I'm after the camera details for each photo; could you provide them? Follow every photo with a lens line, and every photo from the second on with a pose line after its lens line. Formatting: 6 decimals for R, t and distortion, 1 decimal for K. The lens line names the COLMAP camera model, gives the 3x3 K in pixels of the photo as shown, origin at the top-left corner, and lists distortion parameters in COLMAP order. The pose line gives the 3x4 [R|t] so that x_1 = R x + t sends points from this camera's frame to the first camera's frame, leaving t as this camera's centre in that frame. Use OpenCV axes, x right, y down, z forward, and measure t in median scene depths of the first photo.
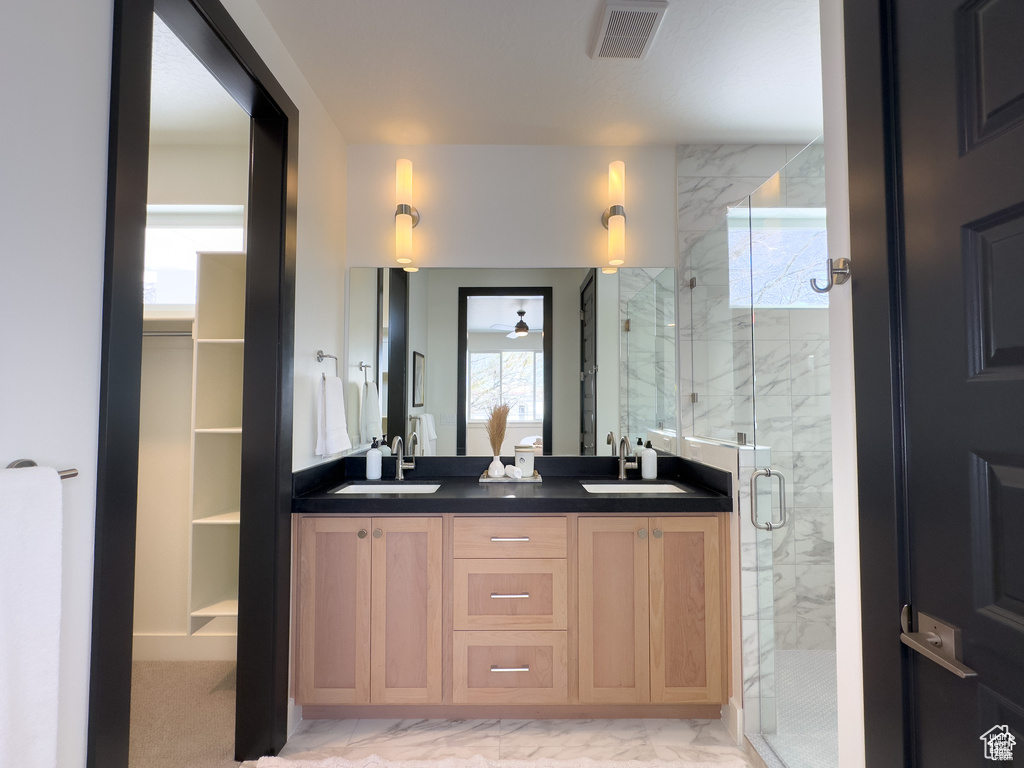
lens RADIAL K [[450.8, 0, 512.0], [0, 450.8, 384.0], [0, 0, 1]] dist [-0.003485, -0.000302]
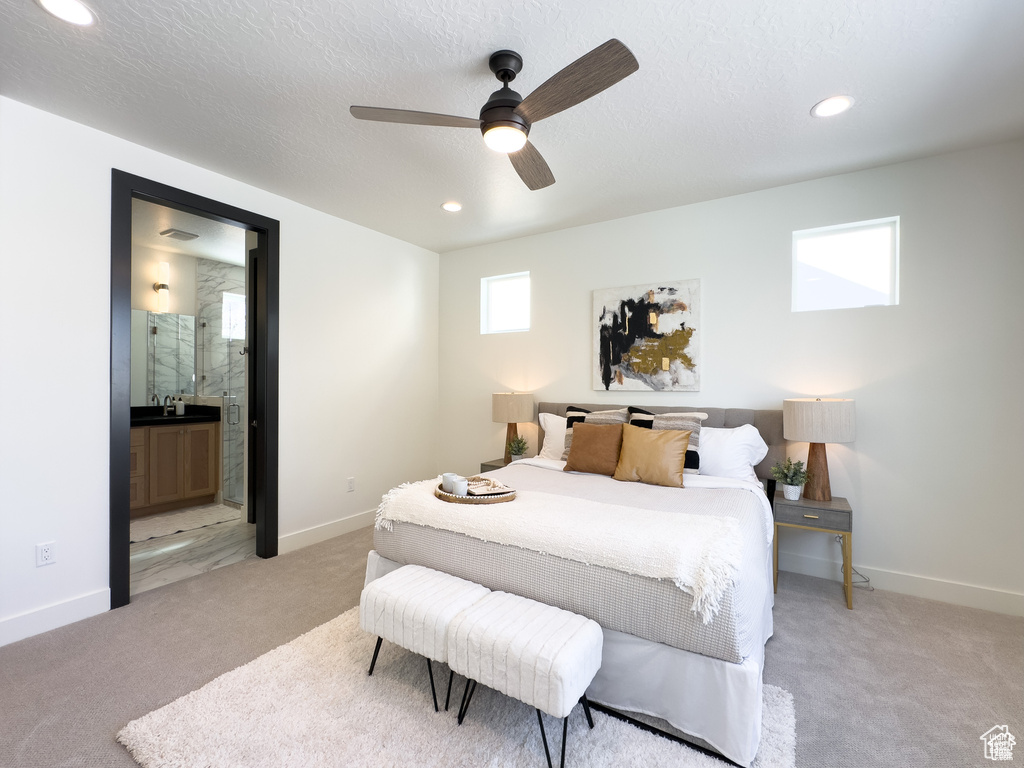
lens RADIAL K [[450.8, 0, 512.0], [0, 450.8, 384.0], [0, 0, 1]] dist [-0.003485, -0.000302]
pose [[0.533108, -0.001734, 0.846046, -0.649854], [-0.041580, 0.998736, 0.028247, -0.062209], [-0.845025, -0.050238, 0.532362, -1.436645]]
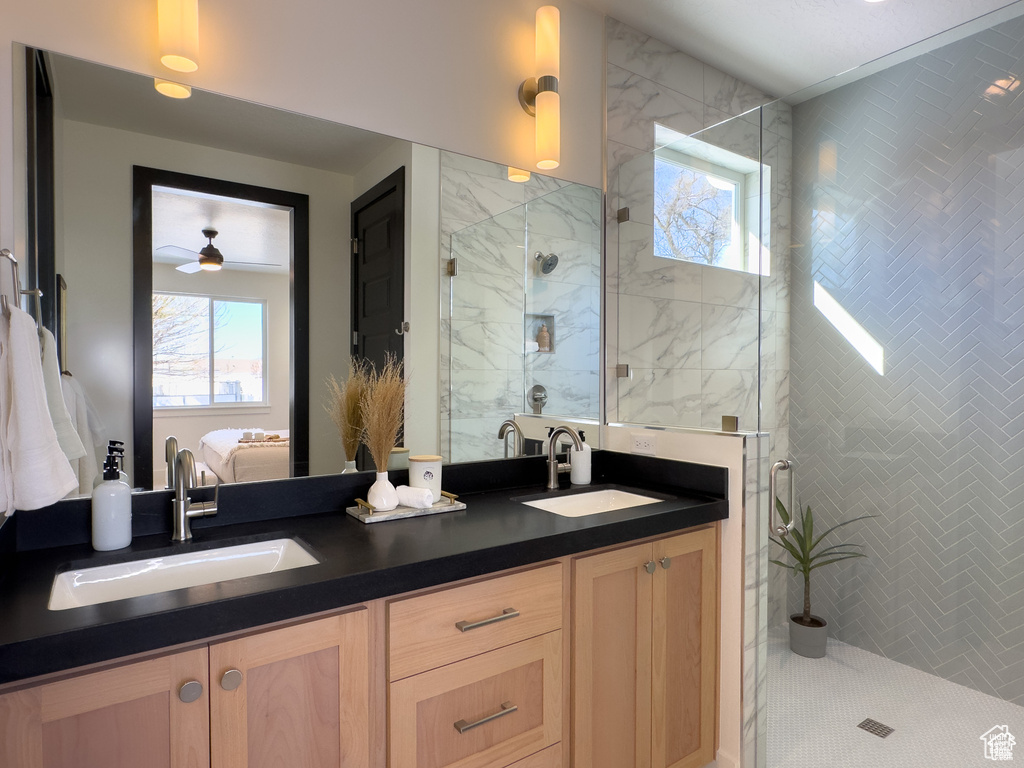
lens RADIAL K [[578.7, 0, 510.0], [0, 578.7, 389.2], [0, 0, 1]] dist [-0.002055, 0.000768]
pose [[0.823221, -0.009205, 0.567647, -0.292344], [-0.025668, 0.998243, 0.053412, 0.014494], [-0.567141, -0.058540, 0.821538, 0.309799]]
